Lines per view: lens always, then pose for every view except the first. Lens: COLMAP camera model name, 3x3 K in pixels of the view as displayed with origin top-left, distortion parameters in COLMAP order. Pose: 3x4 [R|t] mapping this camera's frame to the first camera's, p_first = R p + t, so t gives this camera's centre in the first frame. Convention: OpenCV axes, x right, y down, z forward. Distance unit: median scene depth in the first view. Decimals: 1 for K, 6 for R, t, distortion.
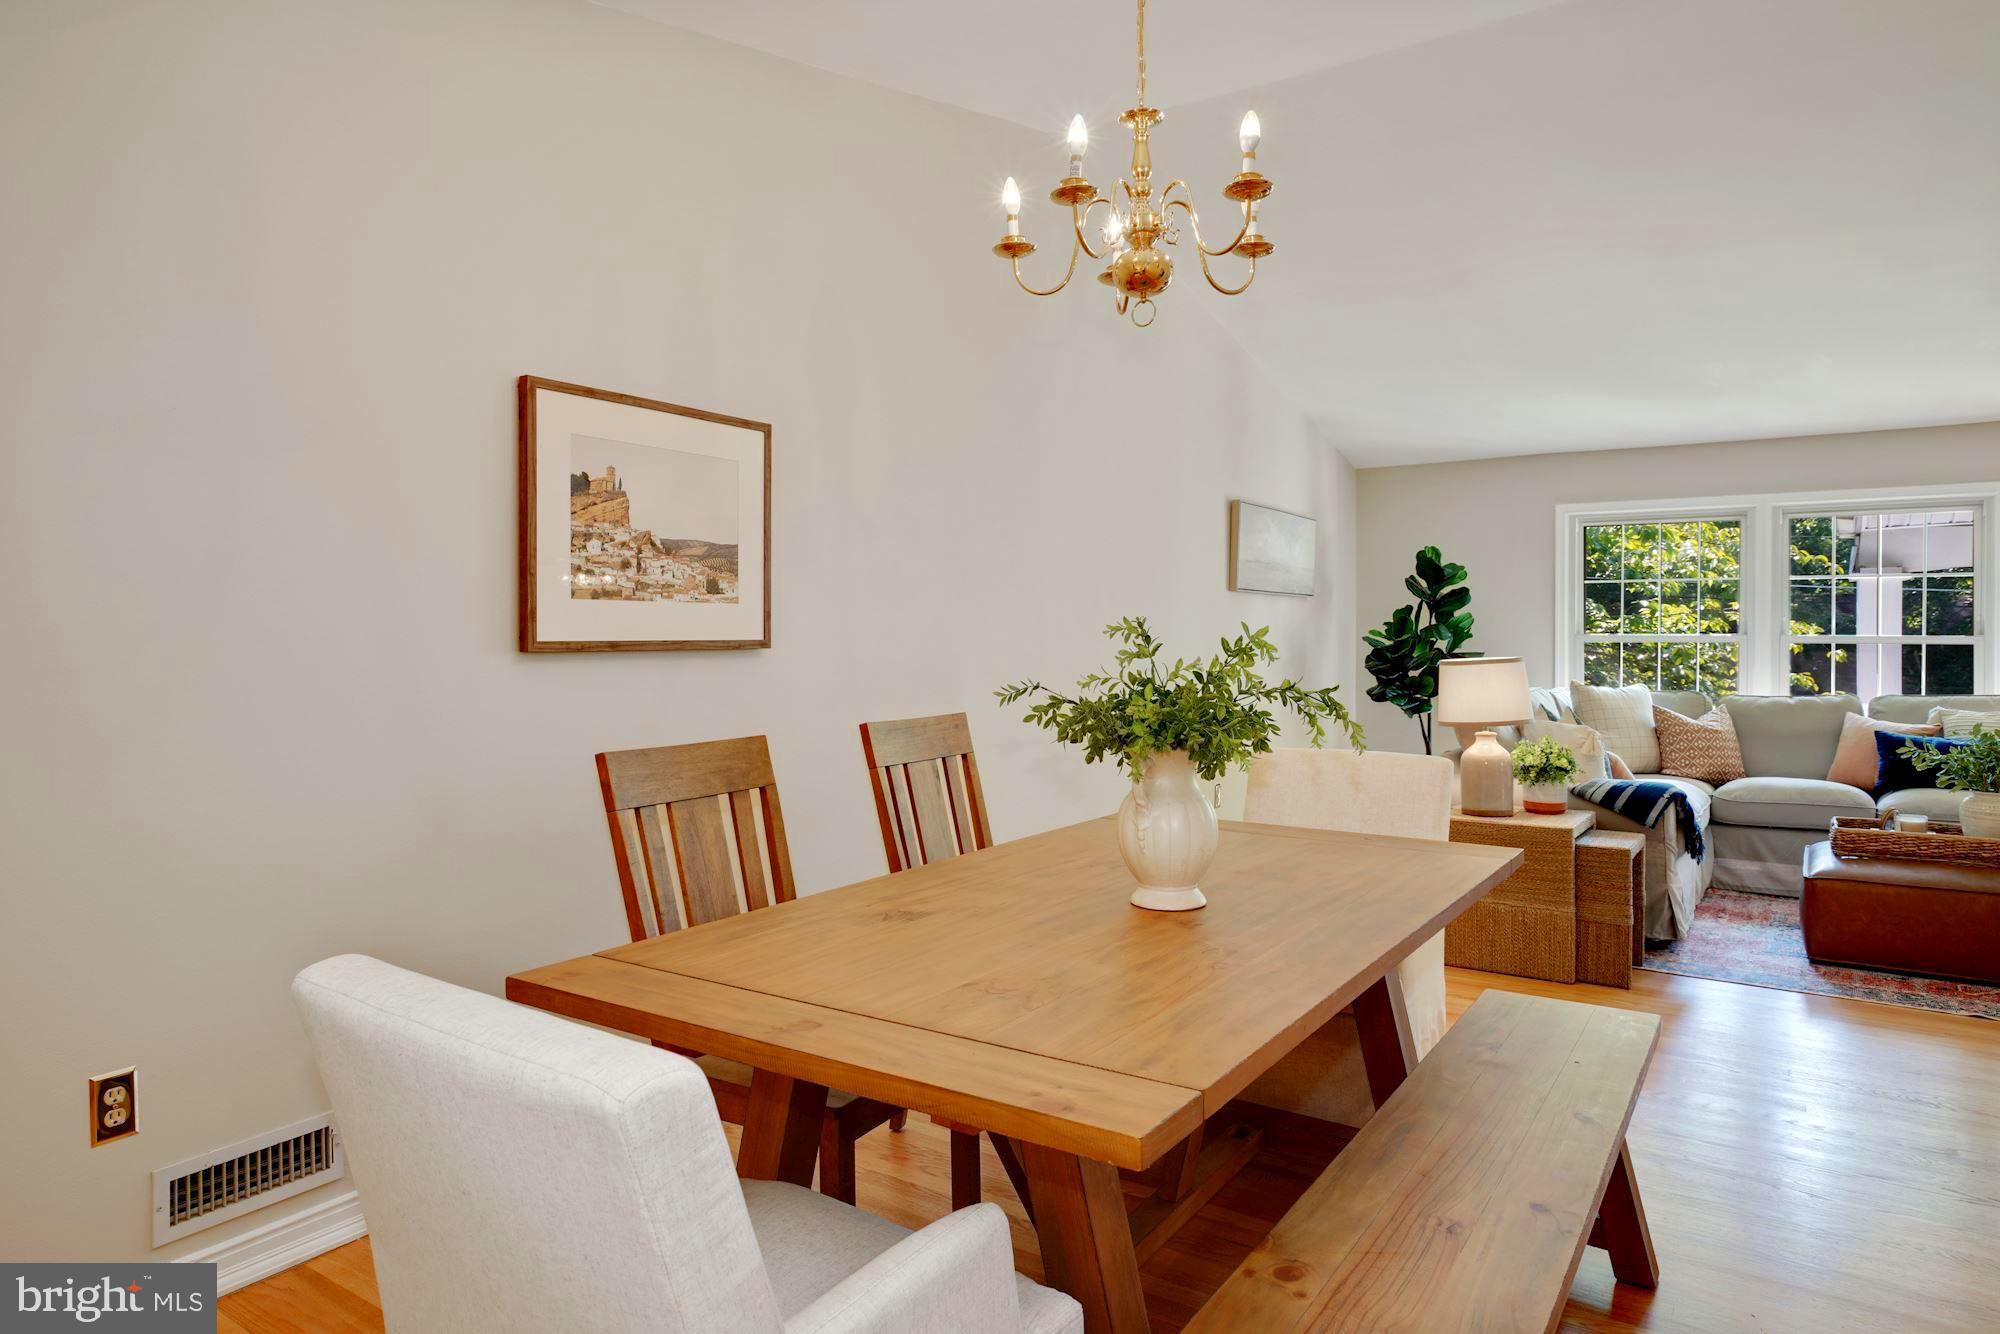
lens RADIAL K [[1204.3, 0, 994.7], [0, 1204.3, 648.7], [0, 0, 1]] dist [-0.000408, 0.001207]
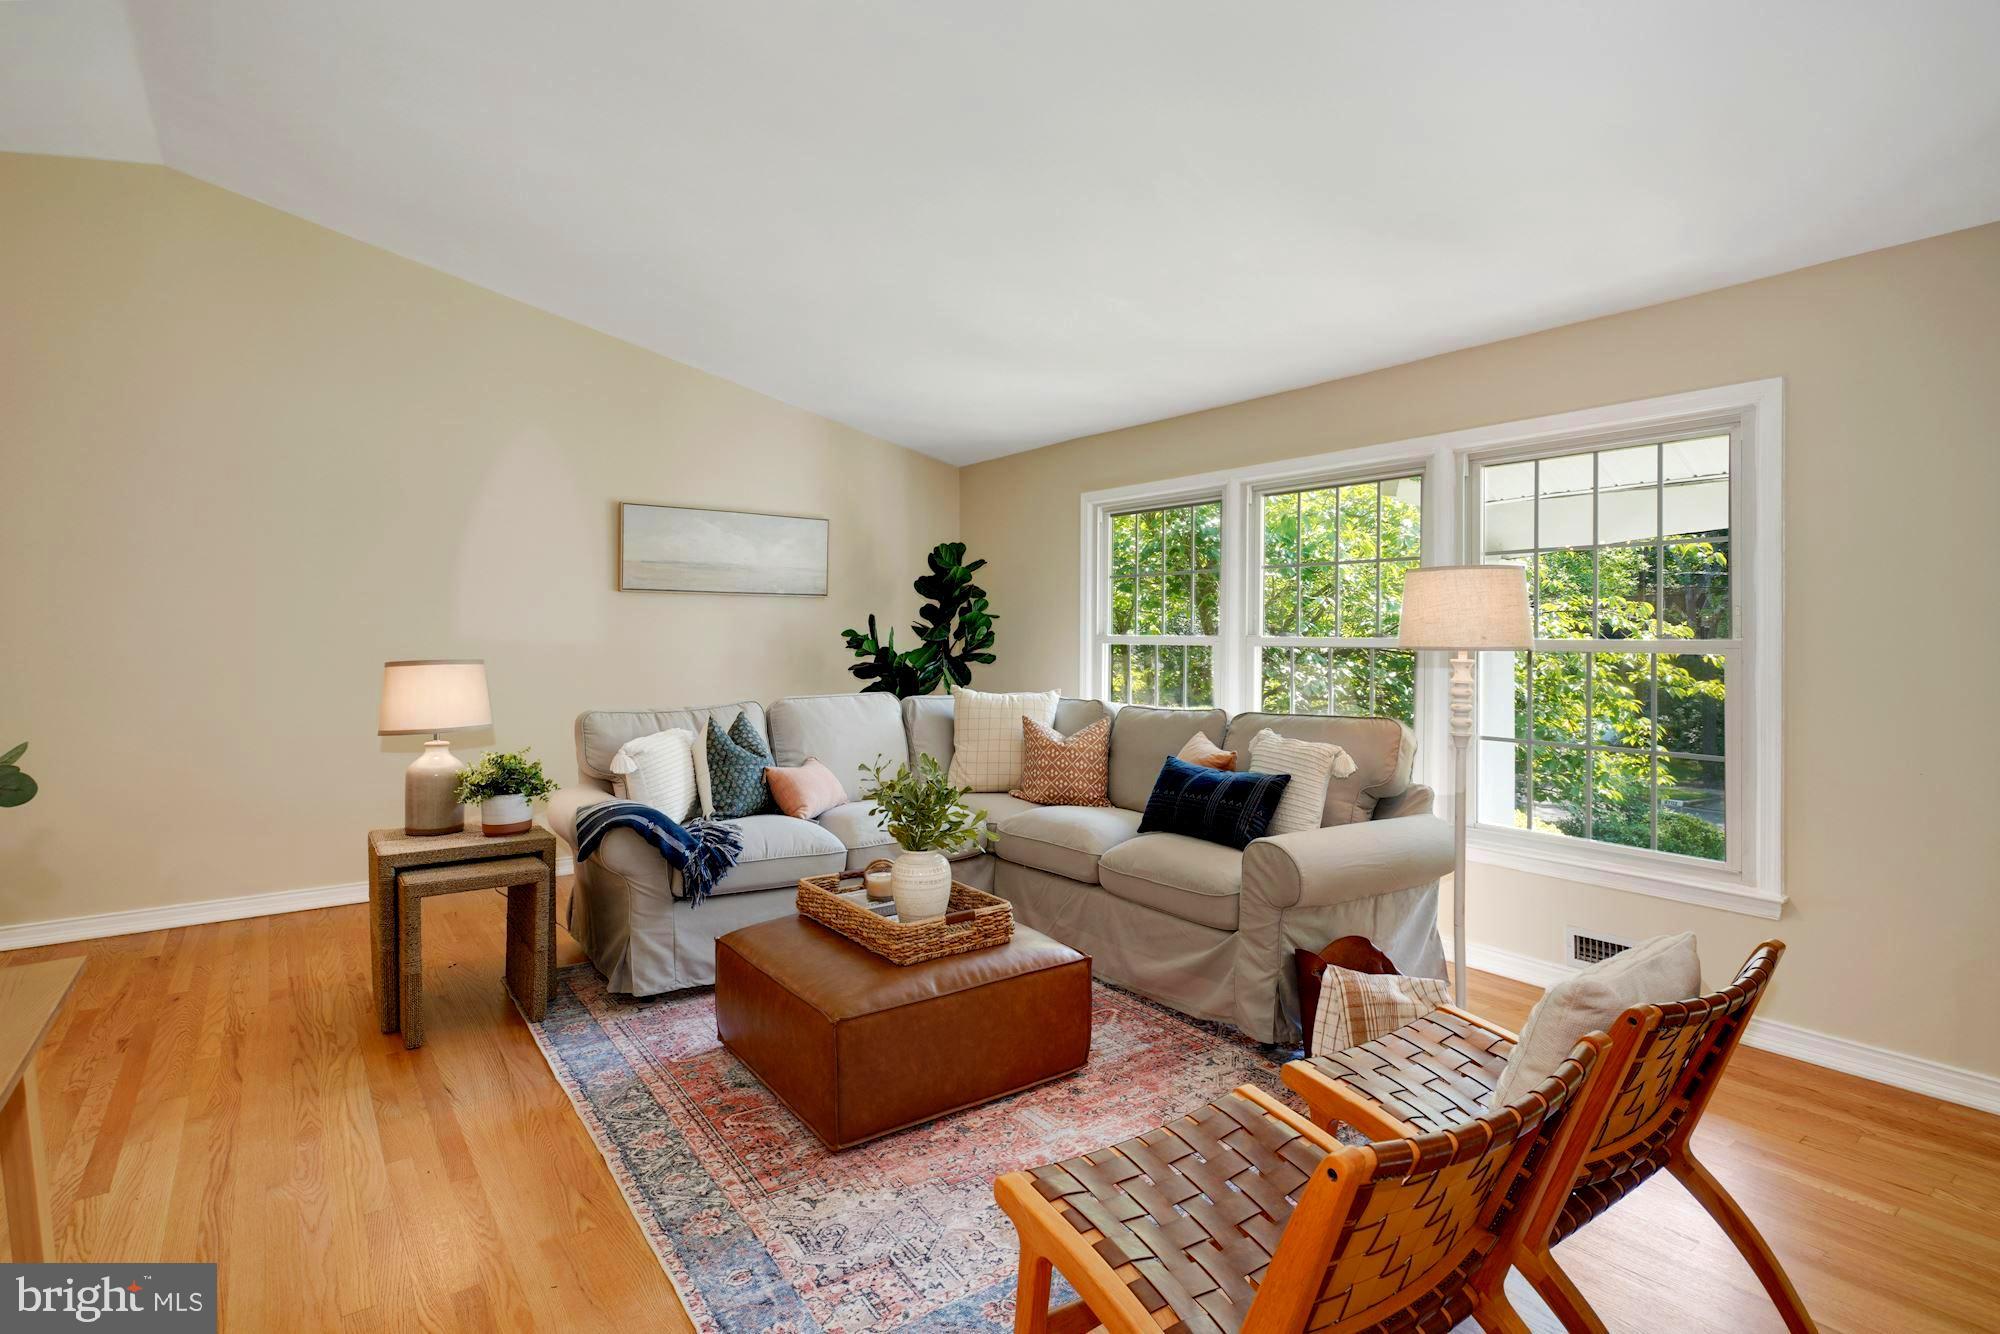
lens RADIAL K [[981.3, 0, 1003.9], [0, 981.3, 645.4], [0, 0, 1]] dist [-0.003813, -0.000212]
pose [[0.944704, 0.006798, -0.327855, 0.437966], [-0.008344, 0.999960, -0.003307, -0.001236], [0.327819, 0.005860, 0.944722, 0.186214]]
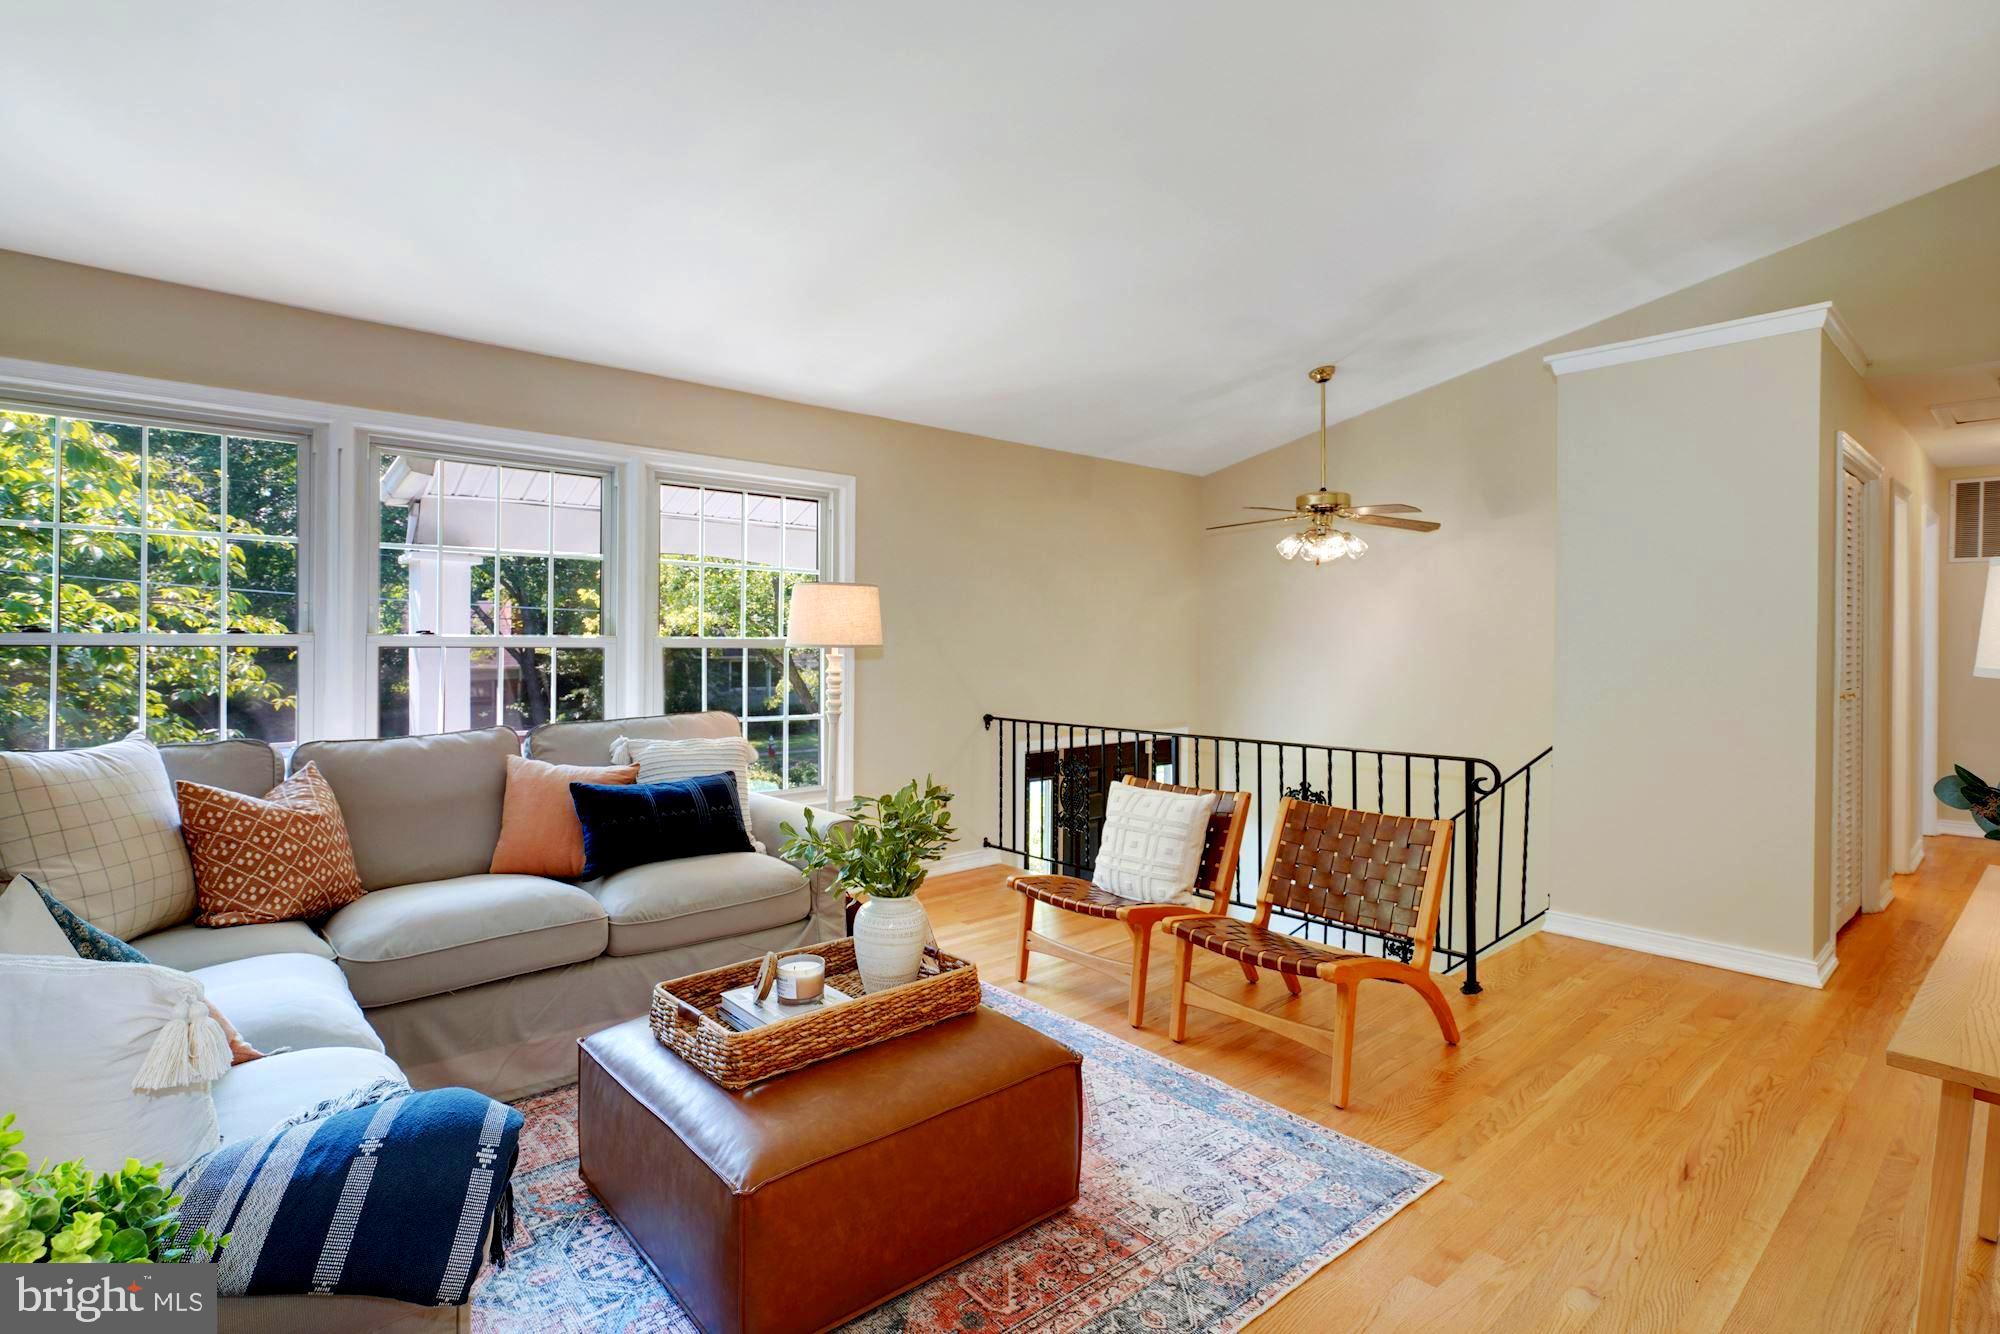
lens RADIAL K [[981.3, 0, 986.0], [0, 981.3, 637.7], [0, 0, 1]] dist [-0.003813, -0.000212]
pose [[0.249177, -0.002646, 0.968454, 0.144134], [0.004448, 0.999989, 0.001588, -0.005629], [-0.968448, 0.003912, 0.249186, 0.341064]]
